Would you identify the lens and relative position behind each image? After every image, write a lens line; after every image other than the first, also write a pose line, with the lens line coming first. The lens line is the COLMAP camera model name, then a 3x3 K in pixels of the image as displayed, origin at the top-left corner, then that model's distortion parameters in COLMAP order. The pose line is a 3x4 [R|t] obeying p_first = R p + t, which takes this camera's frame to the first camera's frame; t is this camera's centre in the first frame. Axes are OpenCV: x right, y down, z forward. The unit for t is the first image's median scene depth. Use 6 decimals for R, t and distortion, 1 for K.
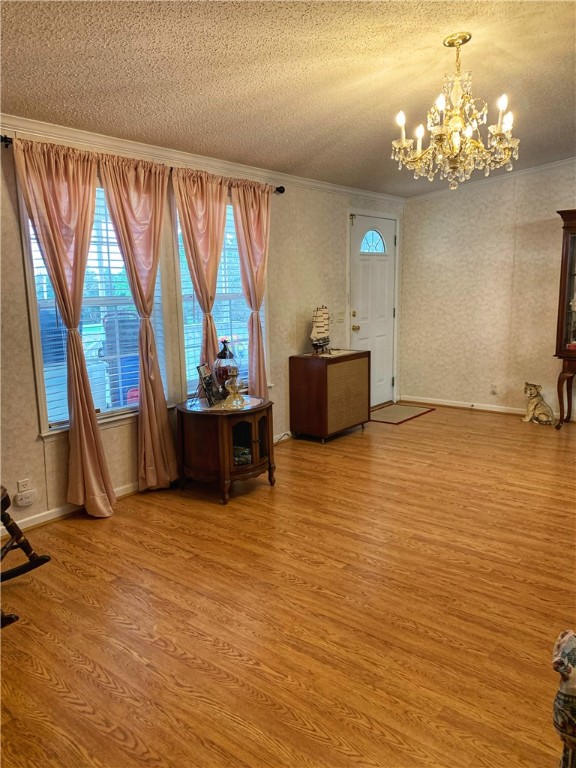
lens RADIAL K [[597.5, 0, 288.0], [0, 597.5, 384.0], [0, 0, 1]] dist [0.013459, 0.012030]
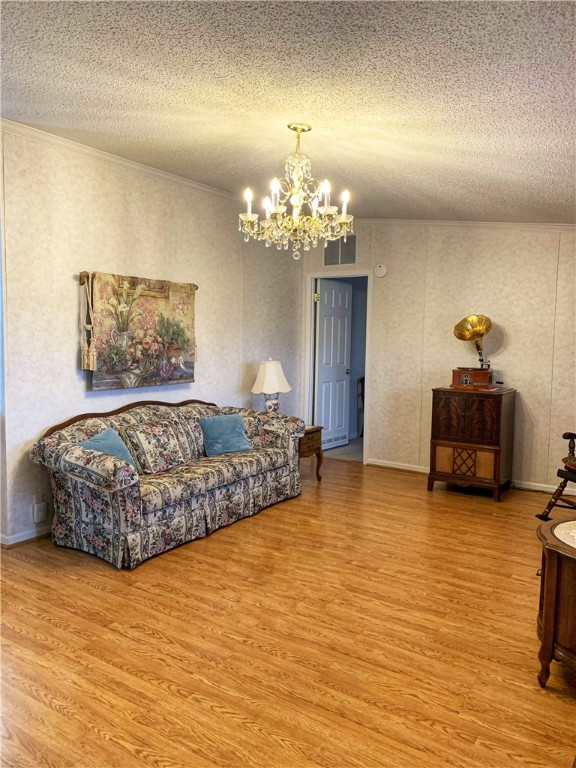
lens RADIAL K [[597.5, 0, 288.0], [0, 597.5, 384.0], [0, 0, 1]] dist [0.013459, 0.012030]
pose [[-0.995597, 0.005979, -0.093550, 0.315267], [-0.018280, 0.966421, 0.256314, -0.303250], [0.091941, 0.256895, -0.962056, 1.669666]]
